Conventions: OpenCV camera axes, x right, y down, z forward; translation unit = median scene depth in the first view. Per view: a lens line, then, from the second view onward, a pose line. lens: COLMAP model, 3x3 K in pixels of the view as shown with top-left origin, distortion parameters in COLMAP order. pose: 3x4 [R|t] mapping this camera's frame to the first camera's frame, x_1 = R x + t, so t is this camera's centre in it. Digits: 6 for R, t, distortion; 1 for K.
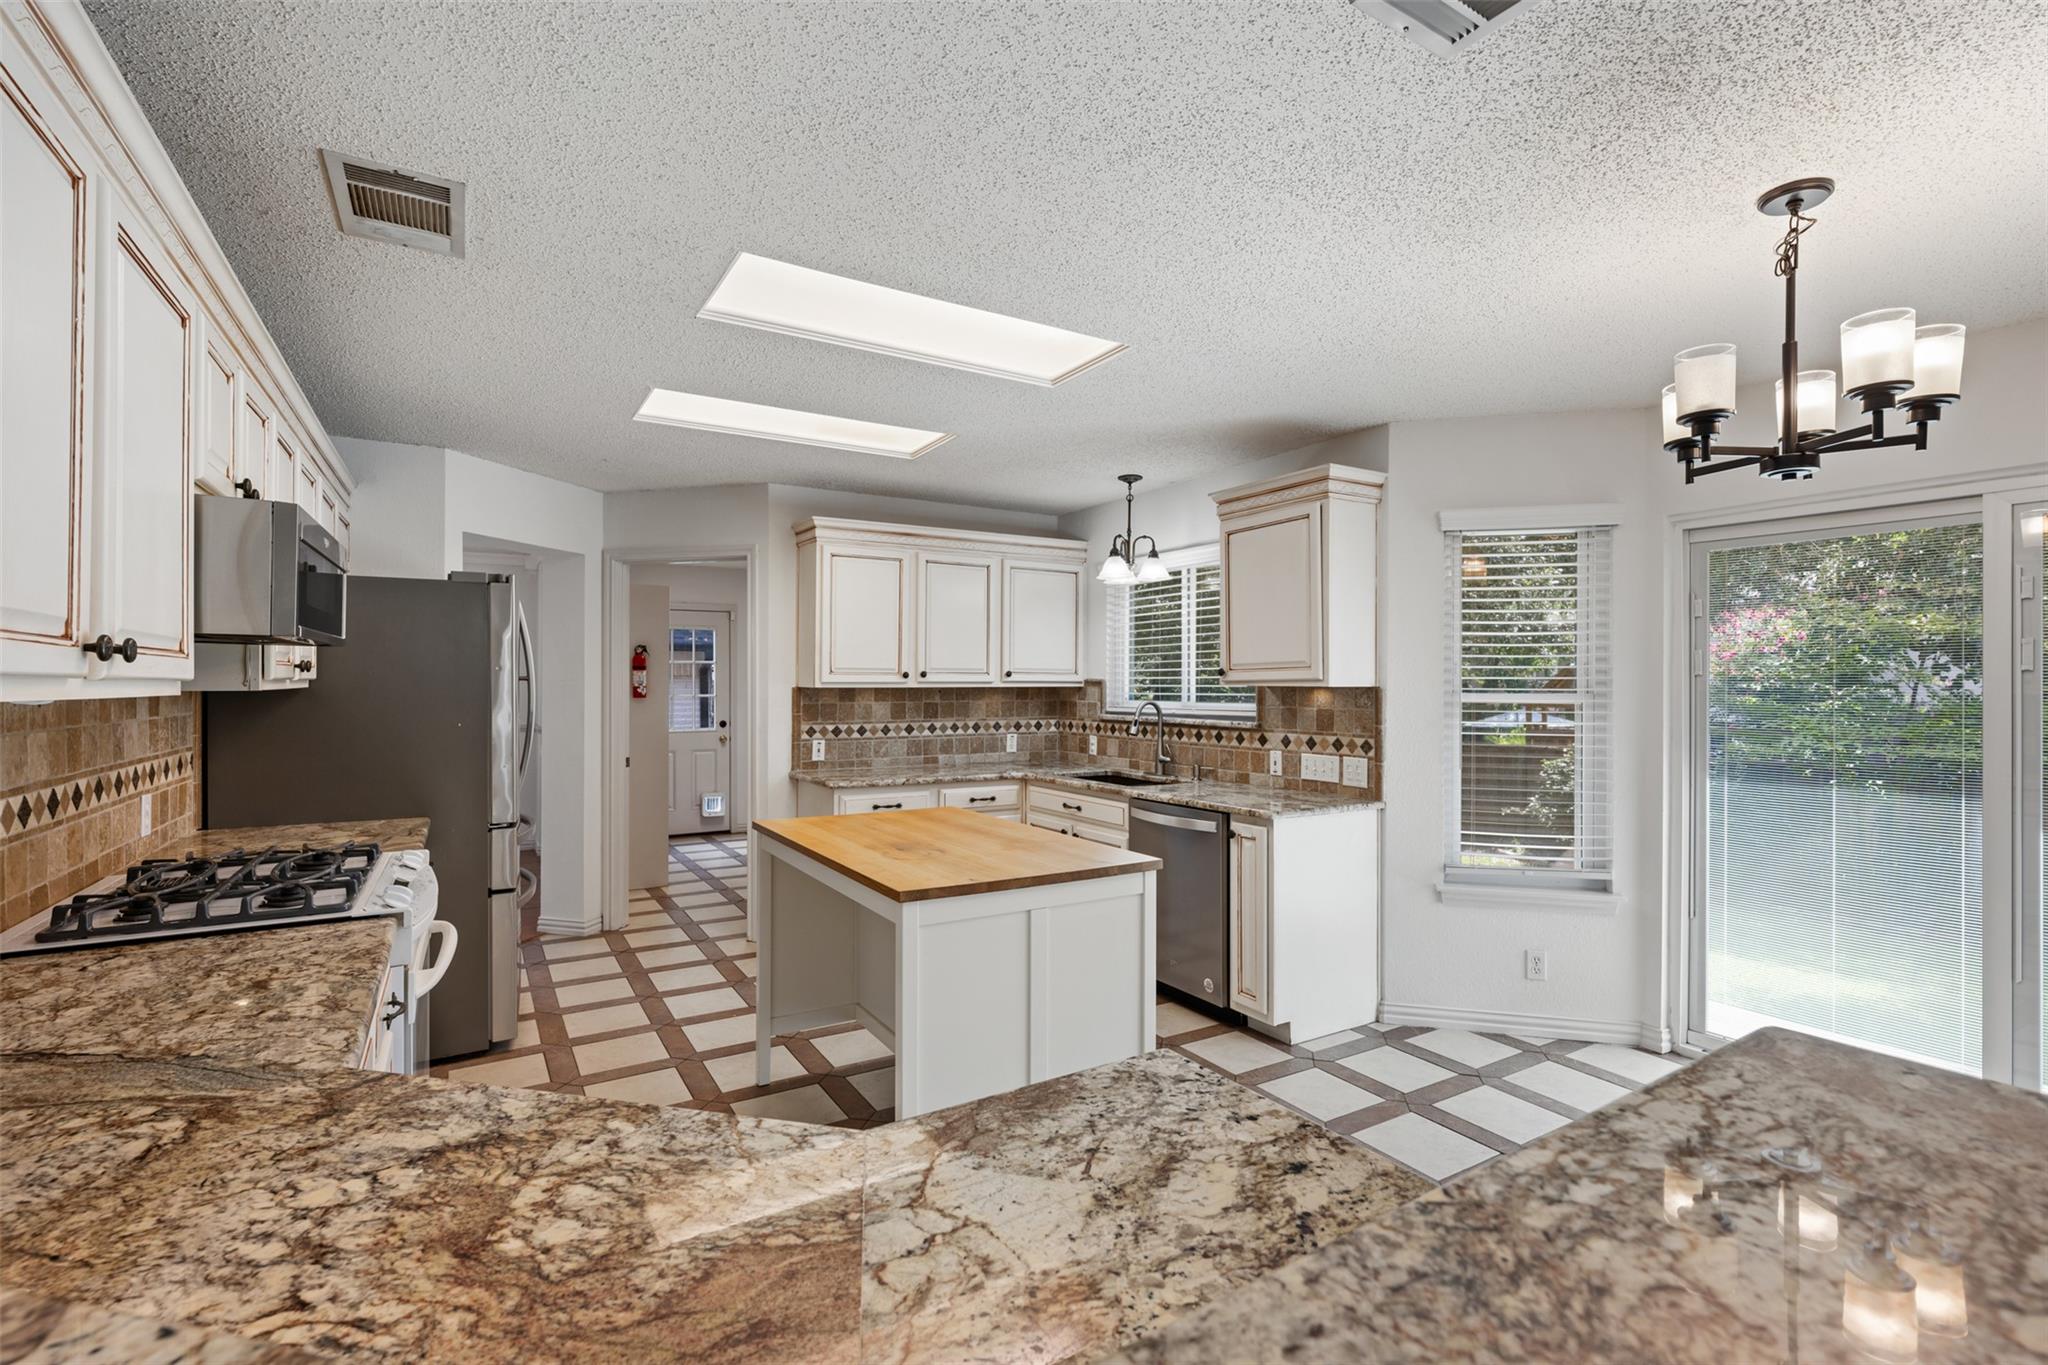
lens RADIAL K [[918.0, 0, 1024.4], [0, 918.0, 679.1], [0, 0, 1]] dist [0.000177, 0.000098]
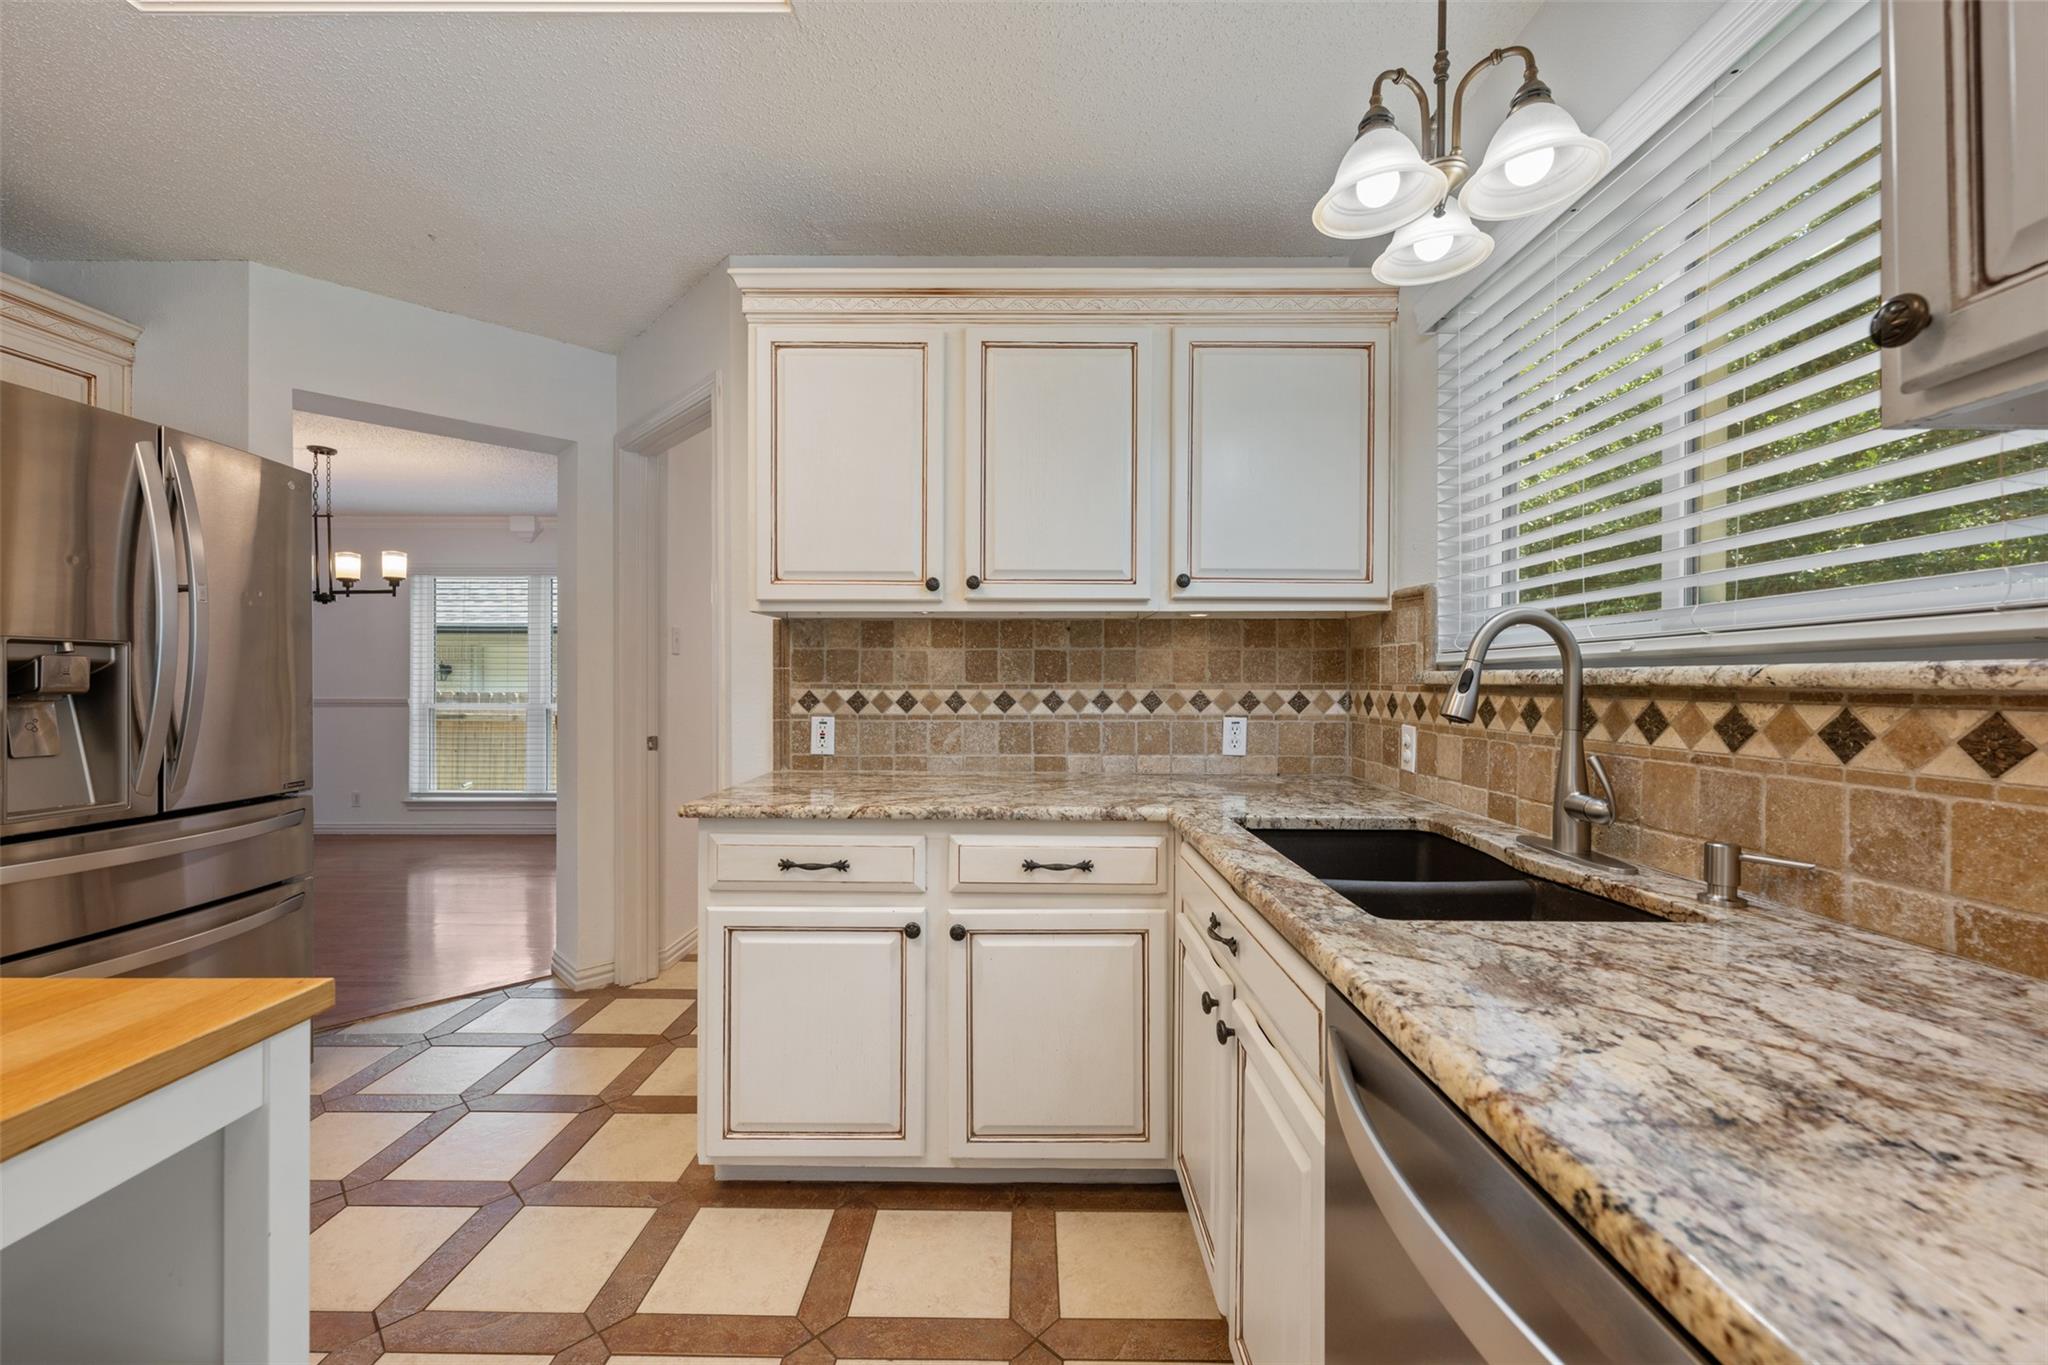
lens RADIAL K [[814.2, 0, 1018.2], [0, 814.2, 680.4], [0, 0, 1]] dist [-0.000498, -0.000683]
pose [[0.851281, 0.000137, -0.524710, 0.128460], [0.001701, 0.999994, 0.003022, 0.043613], [0.524707, -0.003466, 0.851276, 0.649305]]
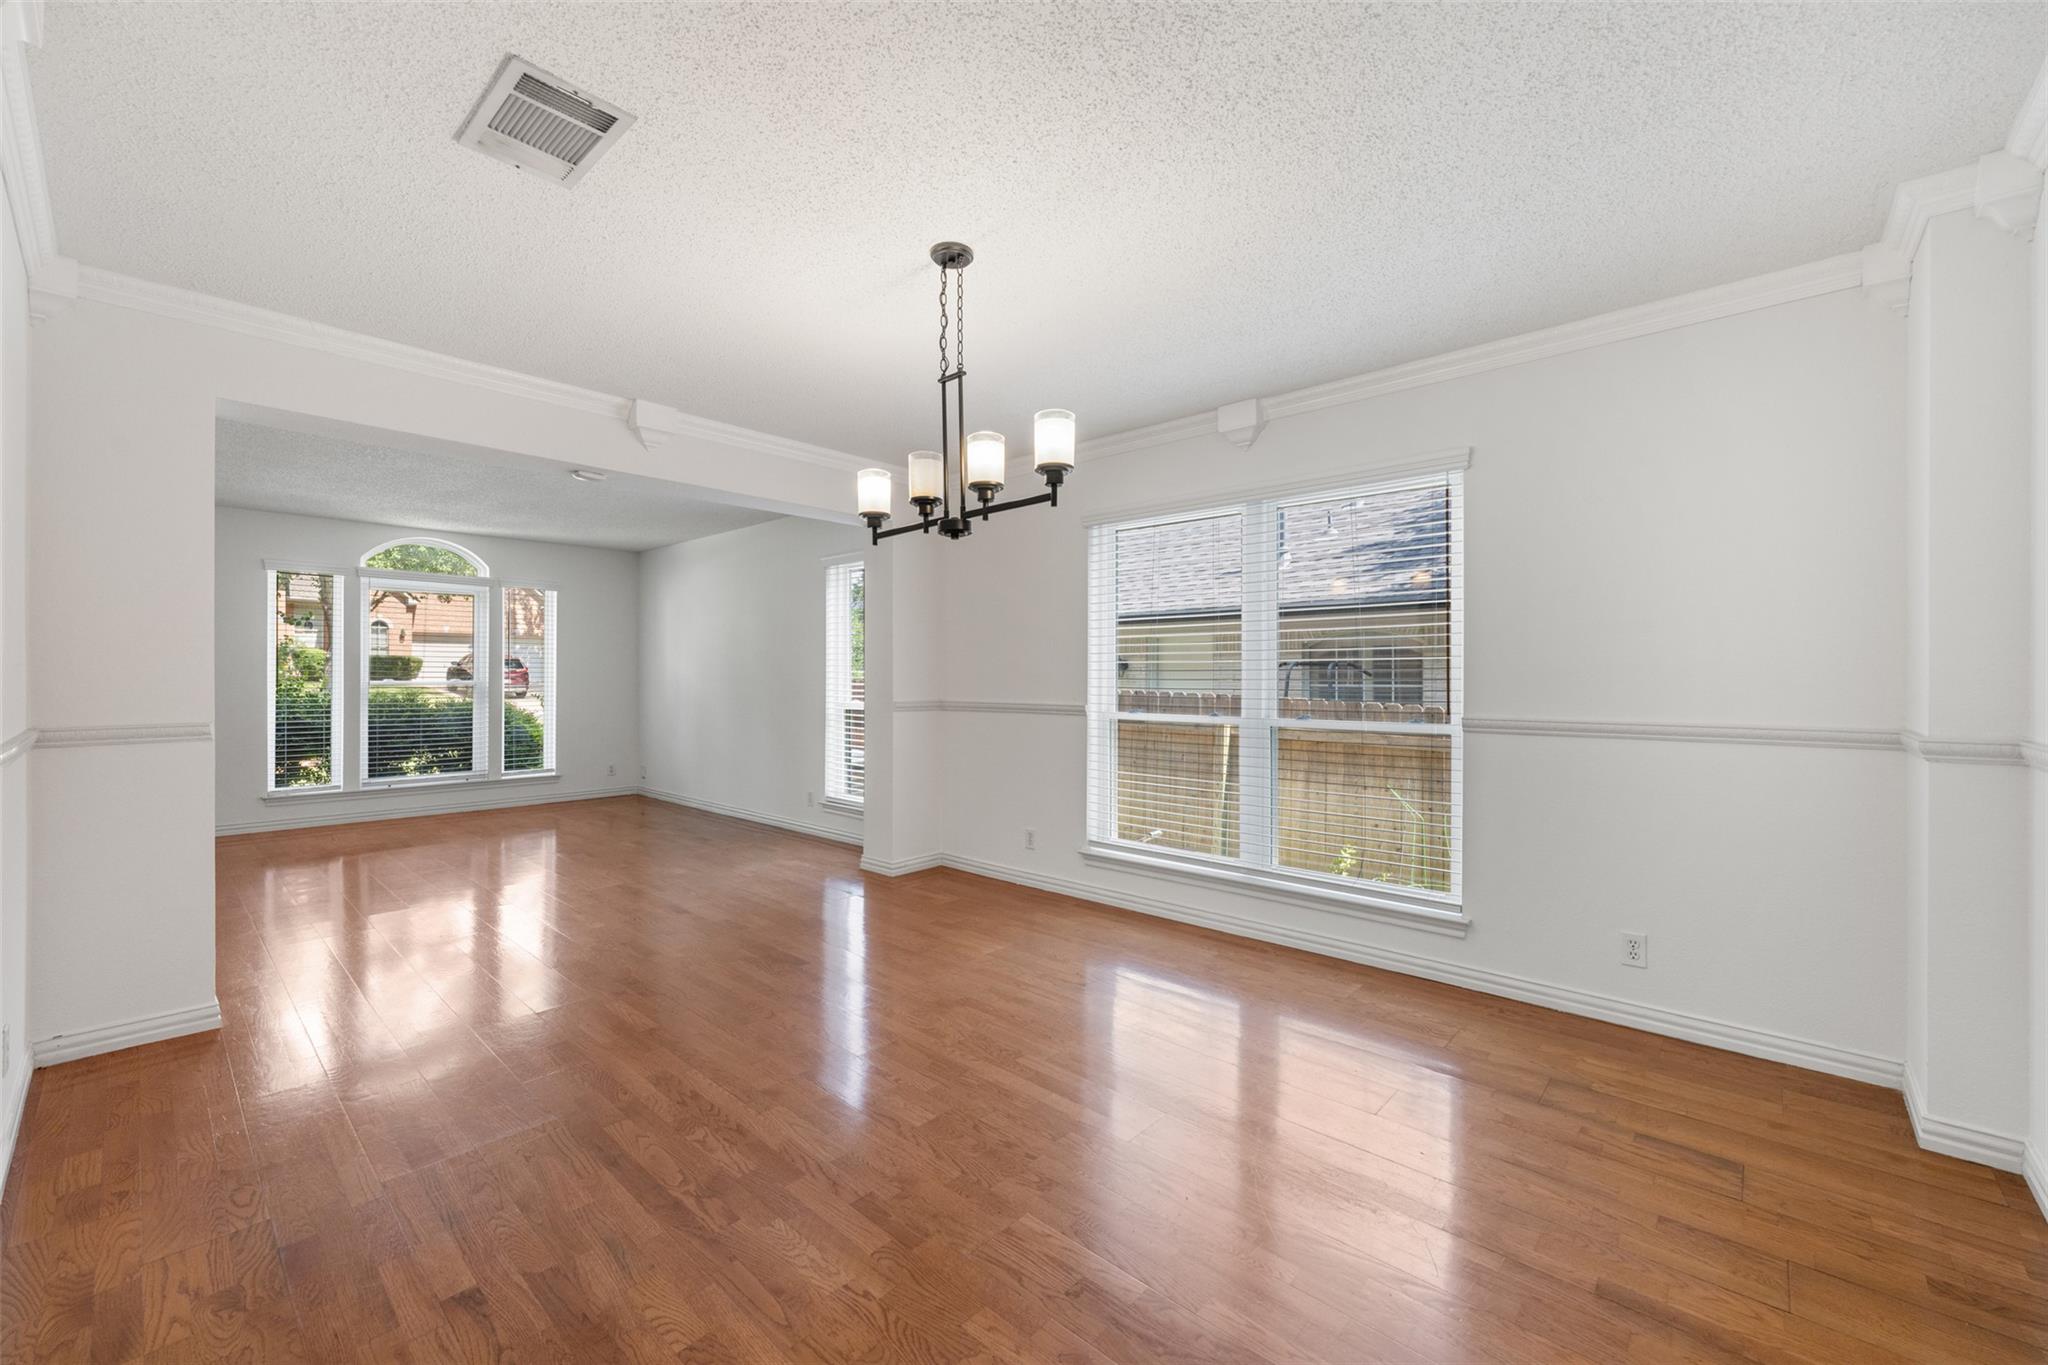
lens RADIAL K [[814.2, 0, 1018.4], [0, 814.2, 673.7], [0, 0, 1]] dist [-0.000498, -0.000683]
pose [[0.281029, -0.006994, -0.959674, -0.514431], [0.004451, 0.999972, -0.005984, 0.044925], [0.959689, -0.002589, 0.281052, 0.910694]]
